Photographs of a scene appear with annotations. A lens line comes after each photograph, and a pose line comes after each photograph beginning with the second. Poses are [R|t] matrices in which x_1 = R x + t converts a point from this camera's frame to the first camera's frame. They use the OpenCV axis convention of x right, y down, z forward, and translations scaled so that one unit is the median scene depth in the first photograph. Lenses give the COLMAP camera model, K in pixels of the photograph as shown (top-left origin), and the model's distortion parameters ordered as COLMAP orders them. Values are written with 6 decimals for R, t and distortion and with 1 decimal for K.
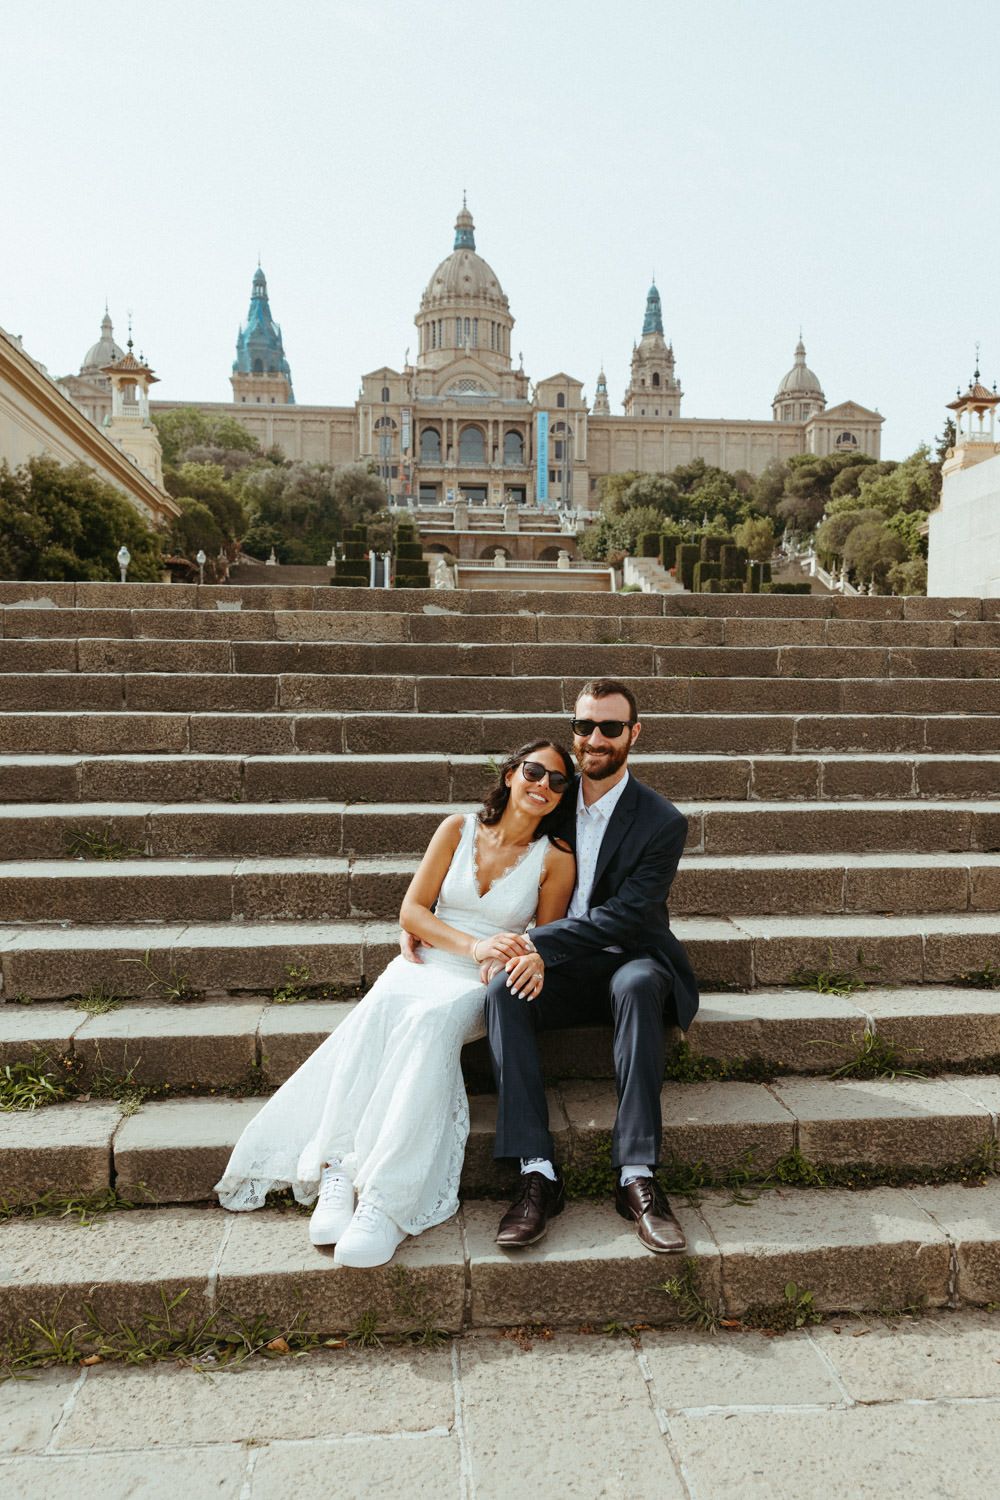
lens RADIAL K [[1139.4, 0, 500.0], [0, 1139.4, 750.0], [0, 0, 1]] dist [0.001499, 0.003460]
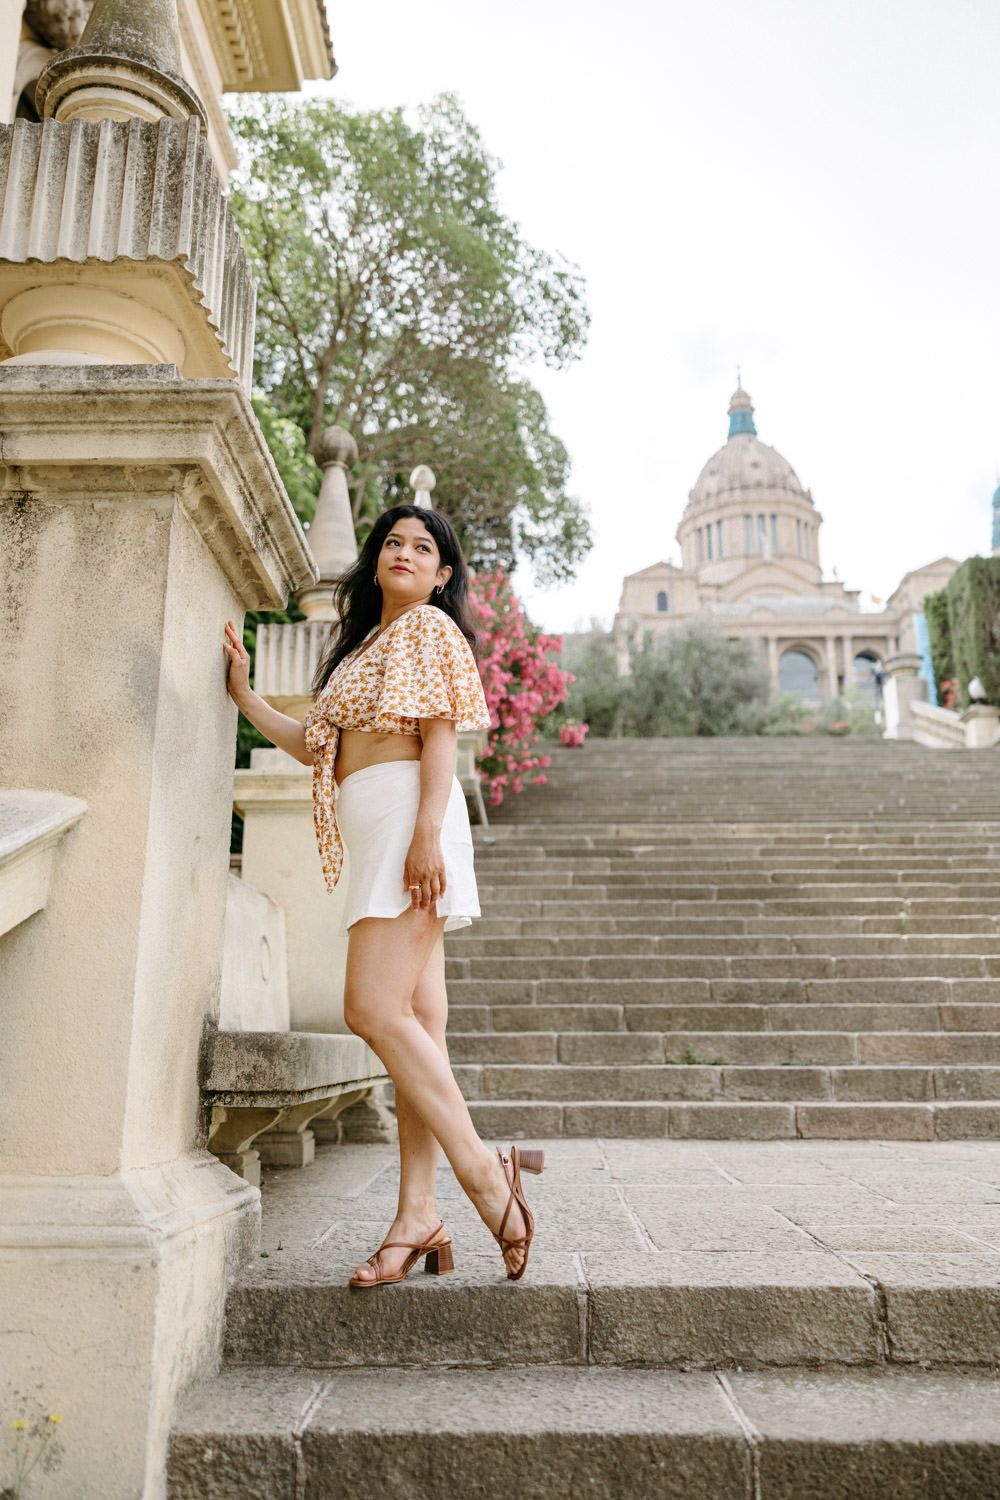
lens RADIAL K [[1175.9, 0, 500.0], [0, 1175.9, 750.0], [0, 0, 1]] dist [-0.000570, 0.001309]
pose [[0.992058, -0.042604, -0.118346, -0.112408], [0.003877, 0.950799, -0.309784, -0.032682], [0.125721, 0.306864, 0.943413, 0.389369]]
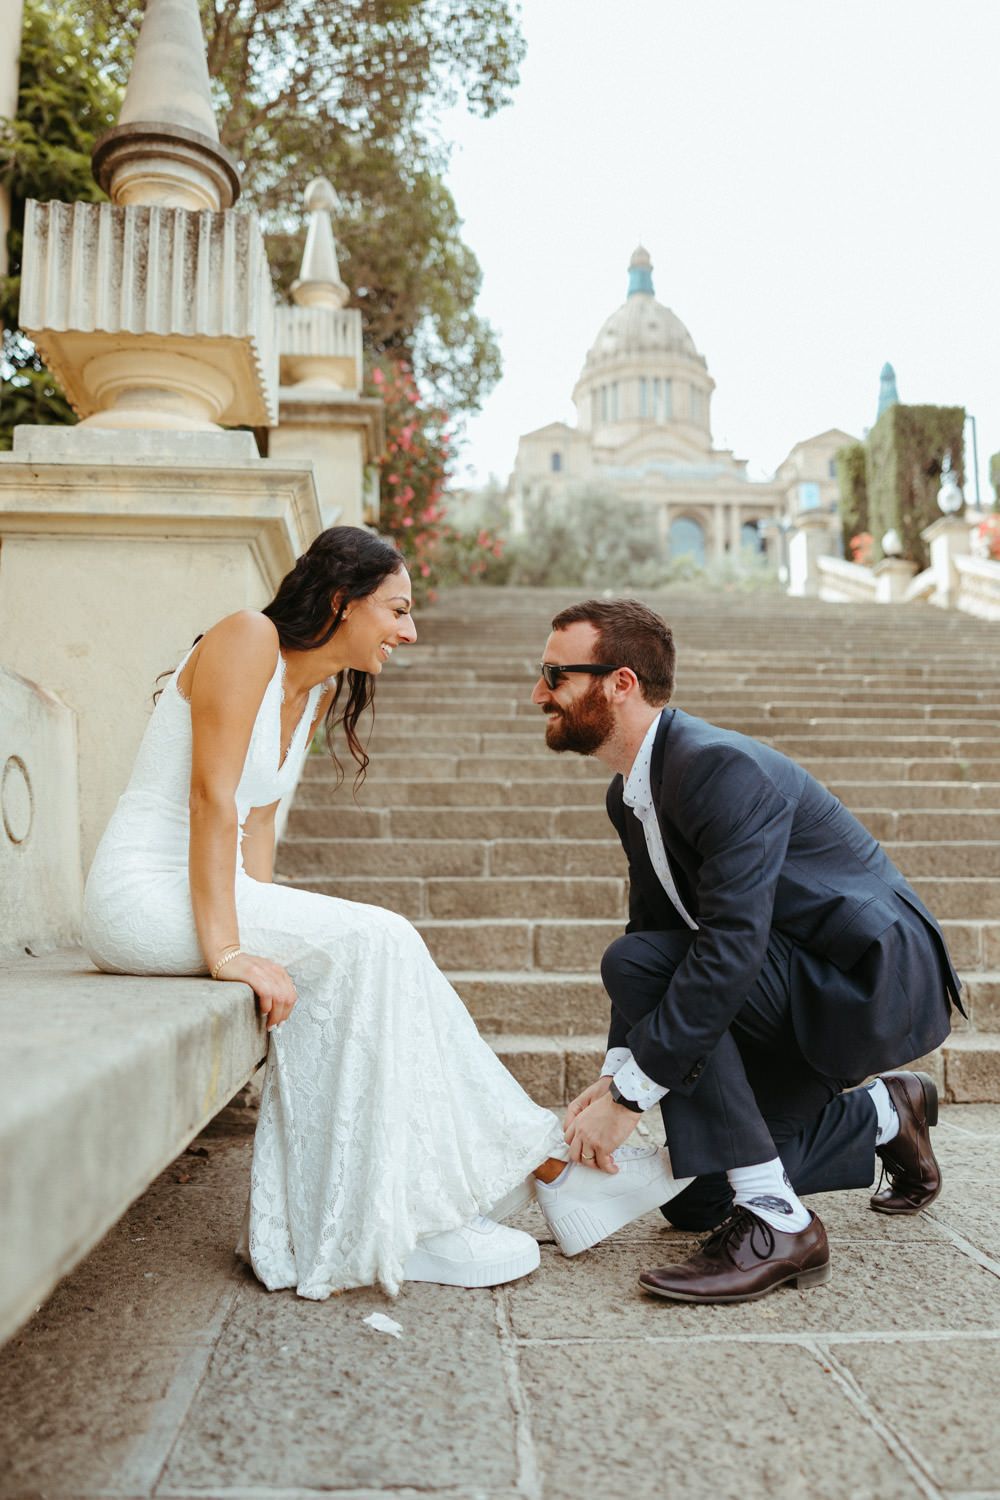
lens RADIAL K [[1139.4, 0, 500.0], [0, 1139.4, 750.0], [0, 0, 1]] dist [0.001499, 0.003460]
pose [[0.999608, -0.013286, -0.024637, -0.114805], [0.008282, 0.981153, -0.193057, -0.034225], [0.026738, 0.192777, 0.980878, 0.400783]]
